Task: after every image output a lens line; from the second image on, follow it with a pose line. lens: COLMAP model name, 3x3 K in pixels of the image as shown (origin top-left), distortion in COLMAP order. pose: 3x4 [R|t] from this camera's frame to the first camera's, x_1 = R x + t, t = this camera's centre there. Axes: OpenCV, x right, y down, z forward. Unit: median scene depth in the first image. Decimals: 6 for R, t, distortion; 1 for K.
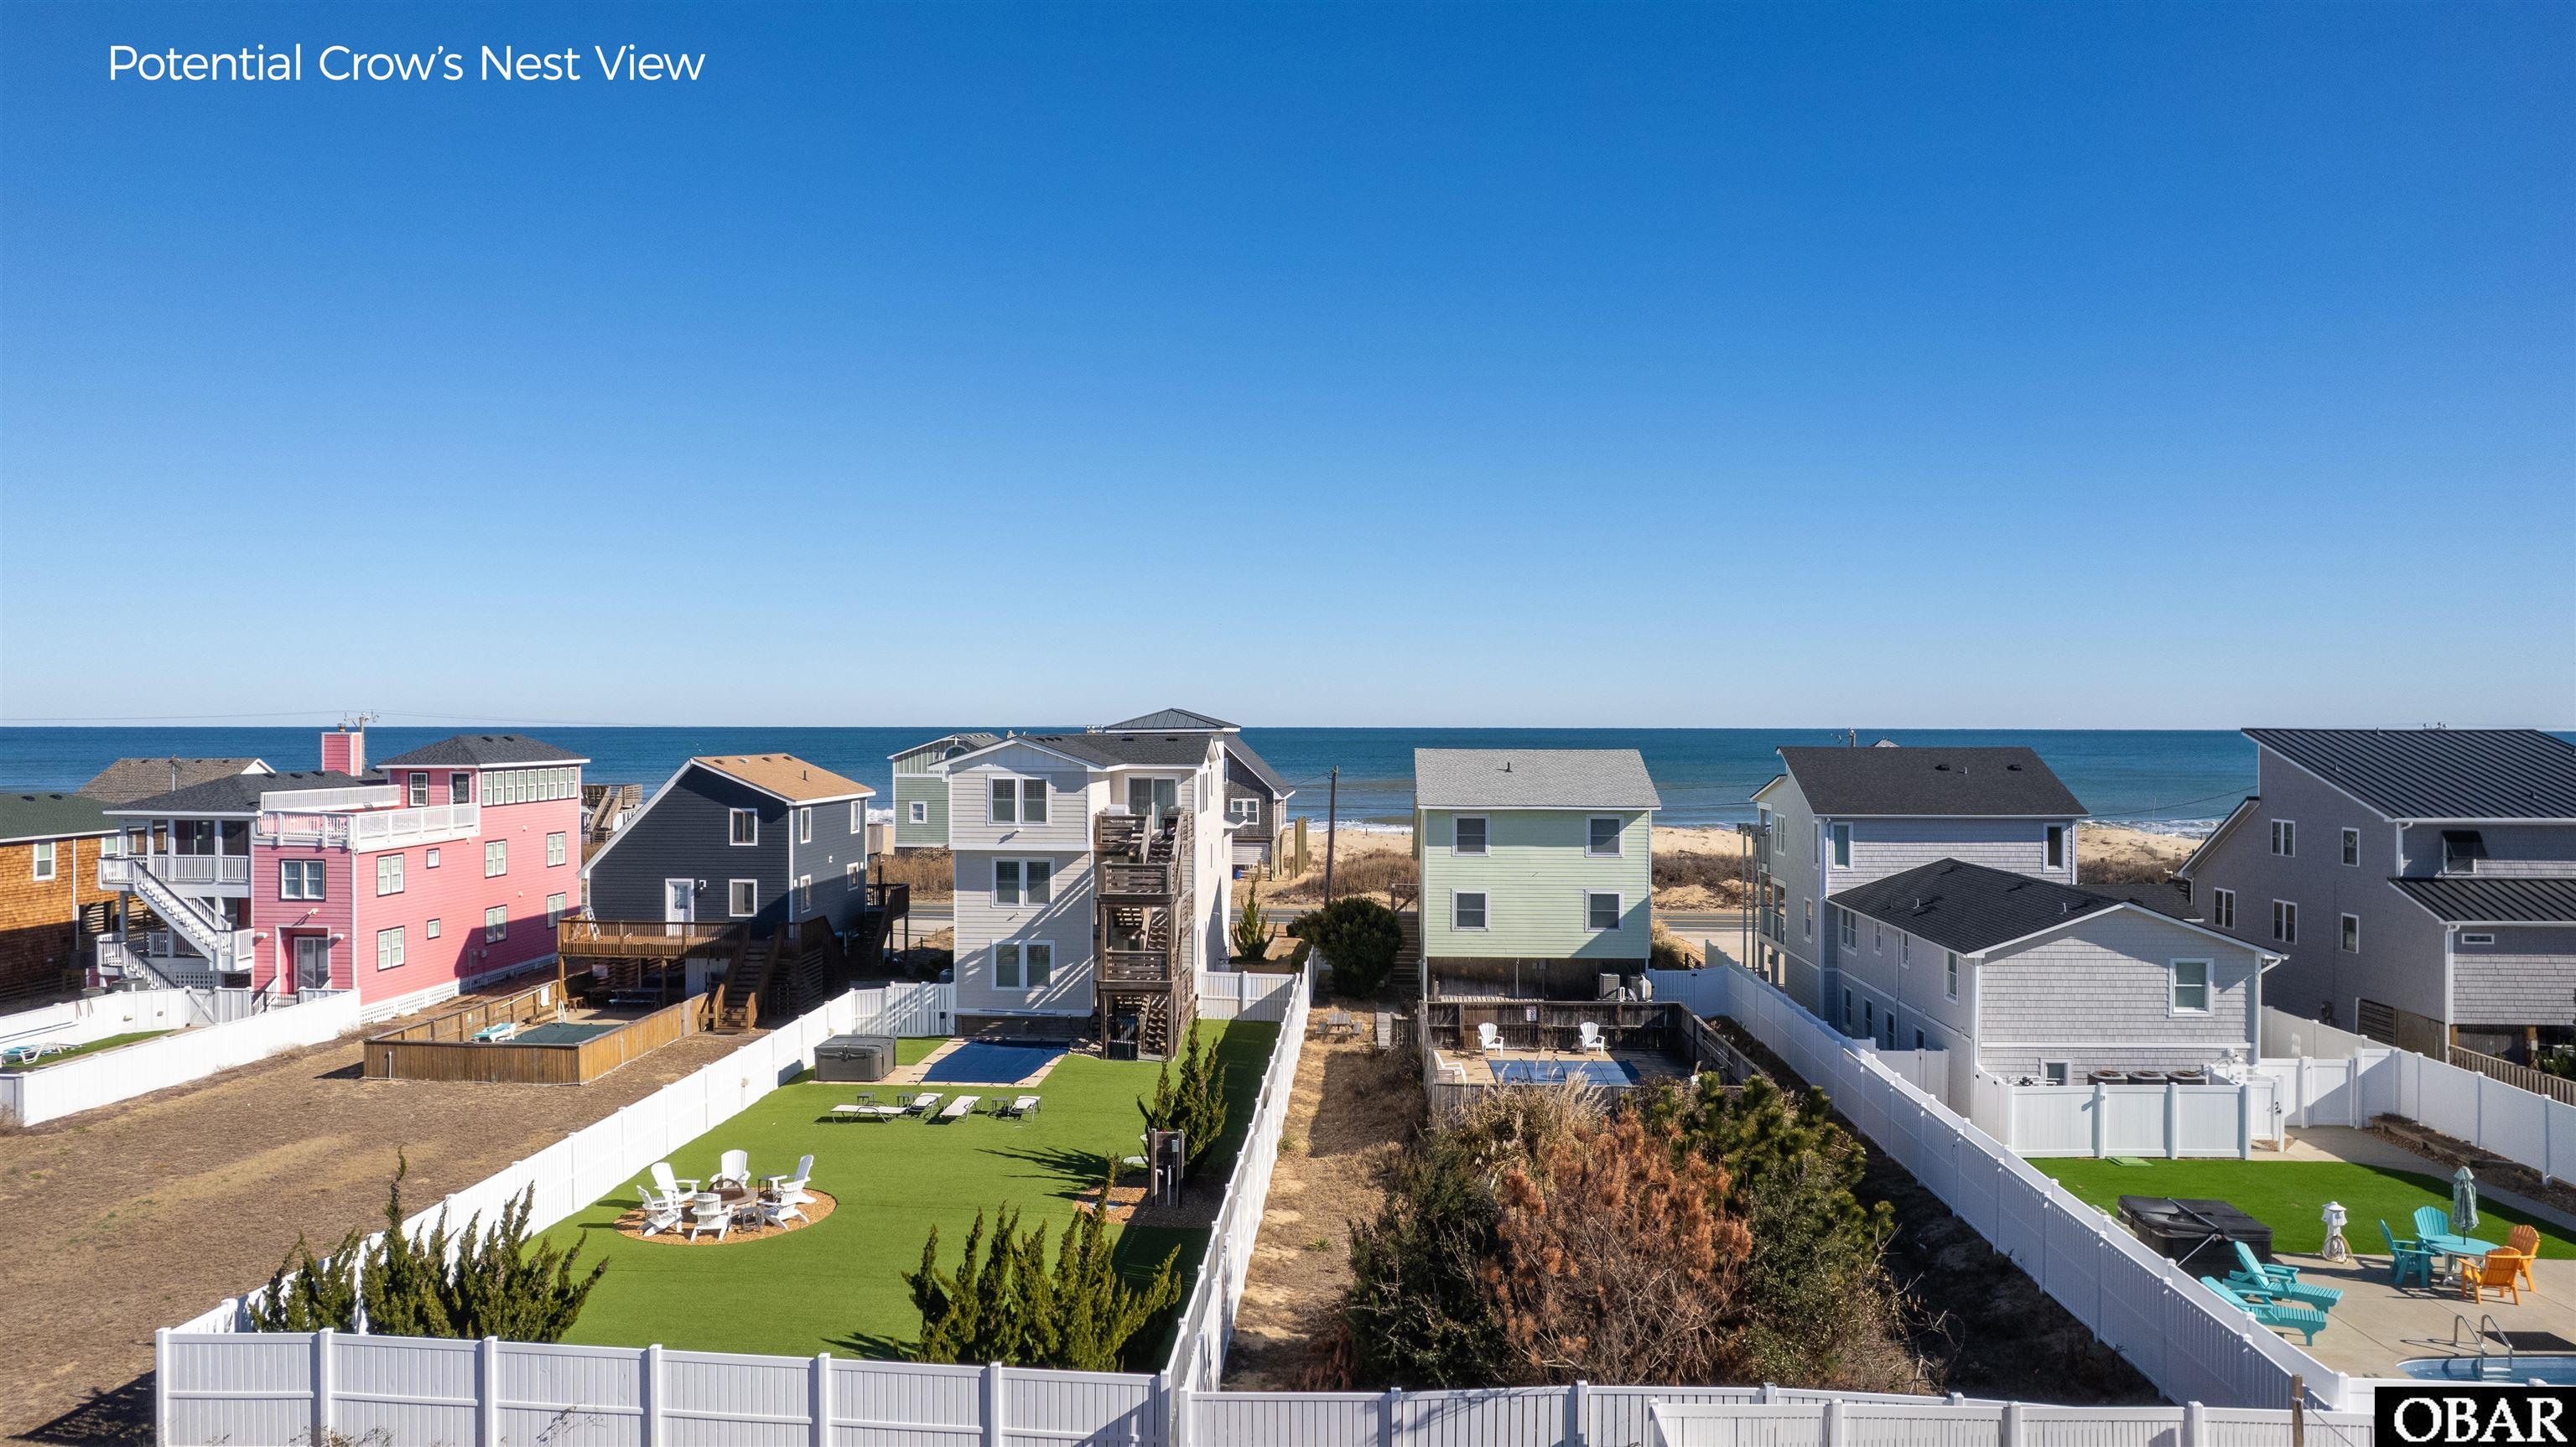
lens RADIAL K [[1686.3, 0, 1281.9], [0, 1686.3, 726.5], [0, 0, 1]] dist [-0.074625, 0.066027]
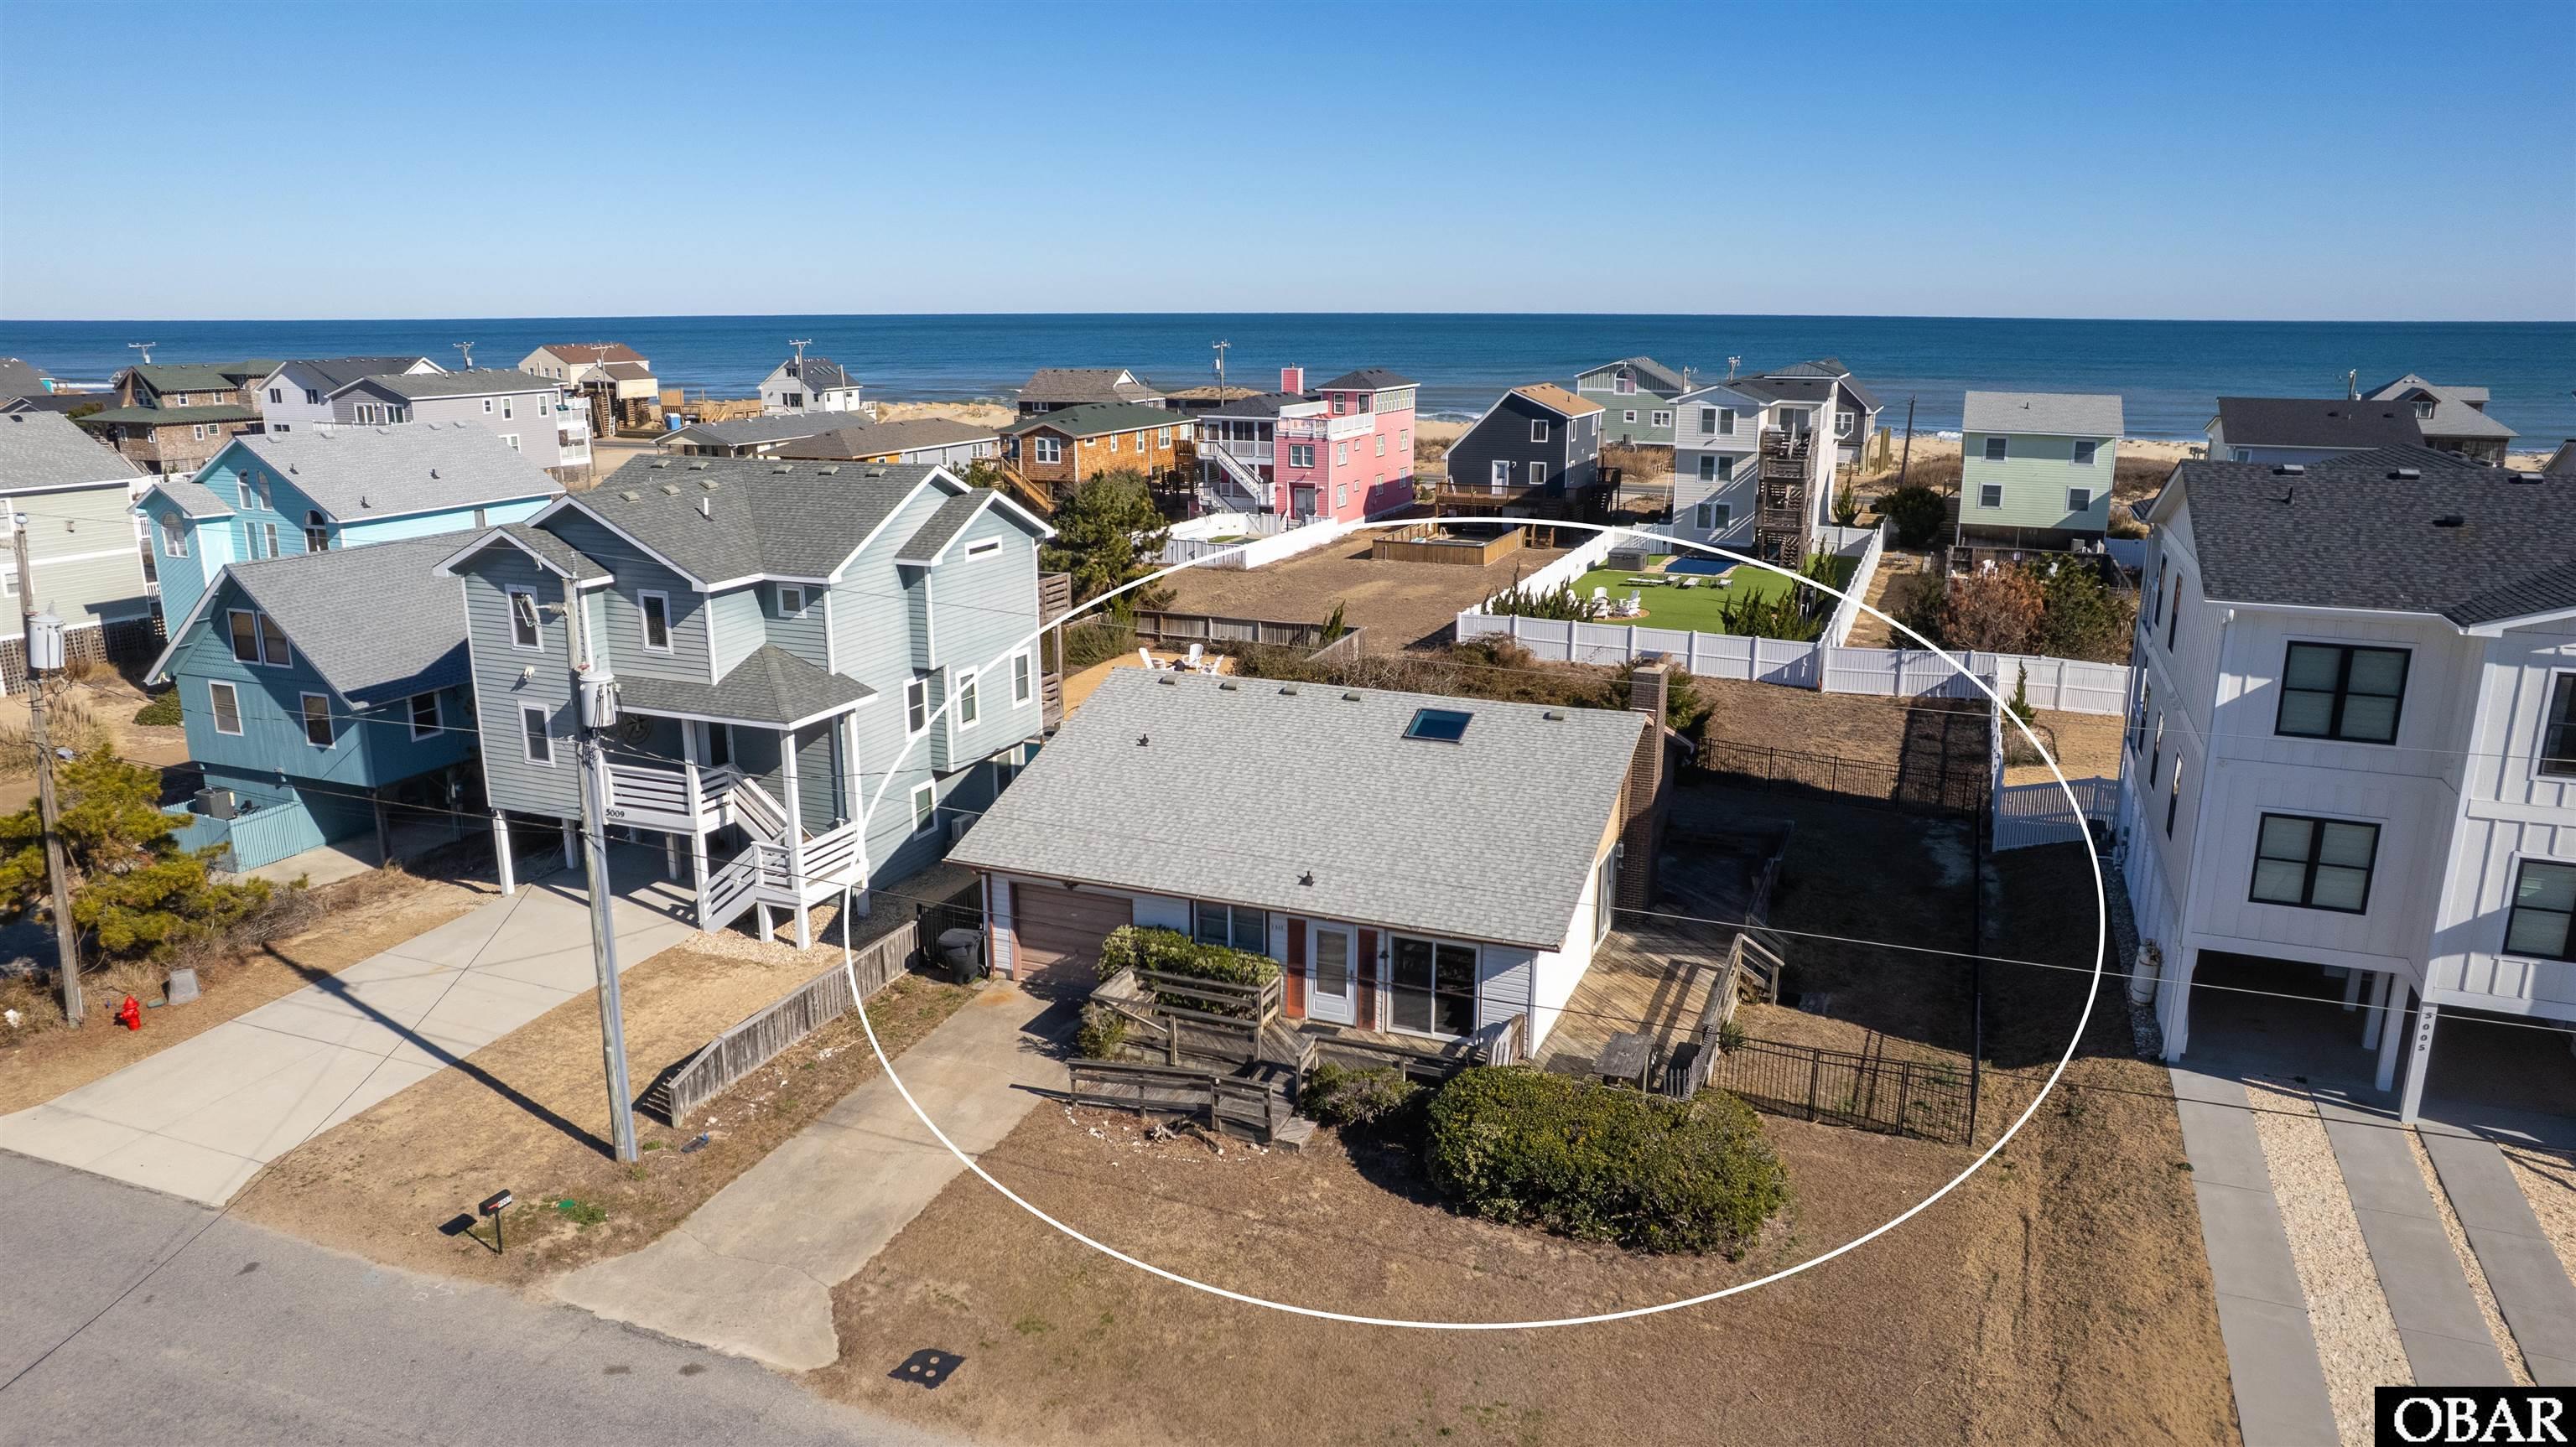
lens RADIAL K [[1669.5, 0, 1282.1], [0, 1669.5, 726.5], [0, 0, 1]] dist [-0.074551, 0.065263]
pose [[0.944498, 0.078558, -0.318985, -0.008946], [0.000750, 0.970469, 0.241225, -0.063396], [0.328516, -0.228076, 0.916547, -0.789076]]
